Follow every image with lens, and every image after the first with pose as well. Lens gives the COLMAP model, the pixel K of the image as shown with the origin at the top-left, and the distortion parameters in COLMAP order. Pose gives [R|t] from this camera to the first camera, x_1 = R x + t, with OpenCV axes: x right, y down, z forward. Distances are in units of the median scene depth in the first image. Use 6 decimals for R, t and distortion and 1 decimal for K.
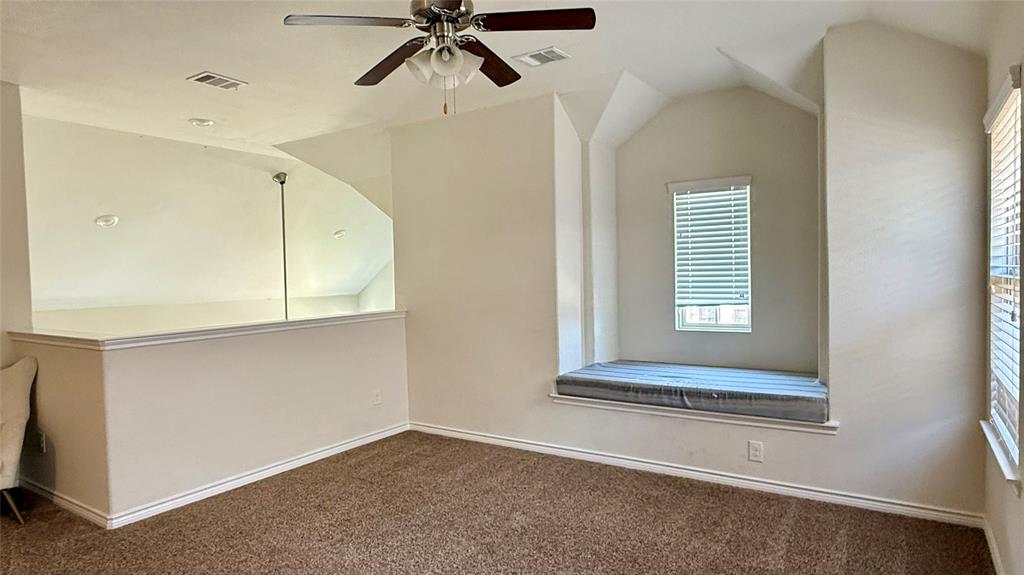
lens RADIAL K [[591.4, 0, 512.0], [0, 591.4, 287.5], [0, 0, 1]] dist [-0.004024, -0.000677]
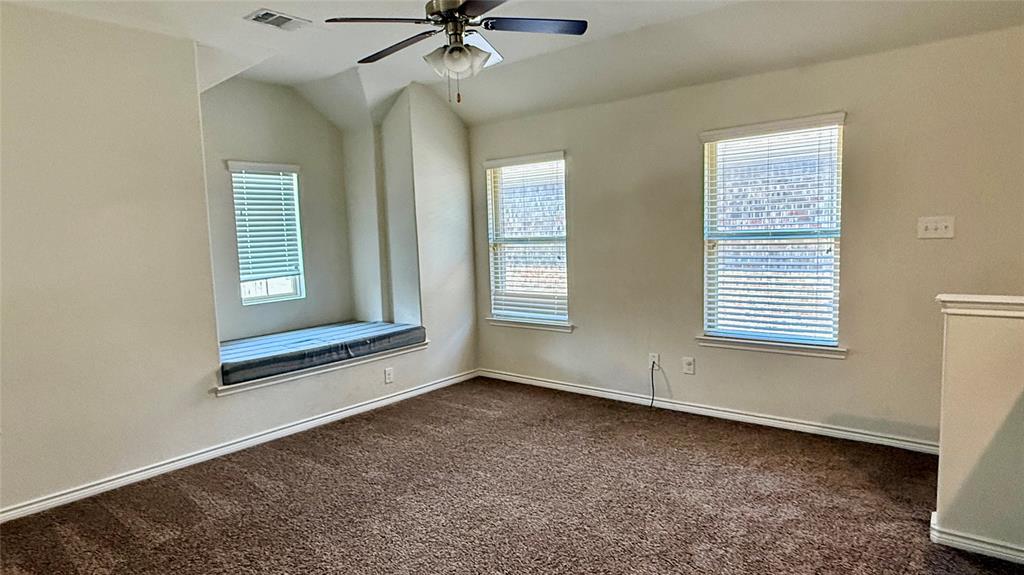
lens RADIAL K [[611.9, 0, 512.0], [0, 611.9, 287.5], [0, 0, 1]] dist [0.000292, 0.000283]
pose [[0.107221, -0.079525, 0.991050, -0.805203], [0.057329, 0.995632, 0.073690, -0.012330], [-0.992581, 0.048915, 0.111312, 0.465794]]
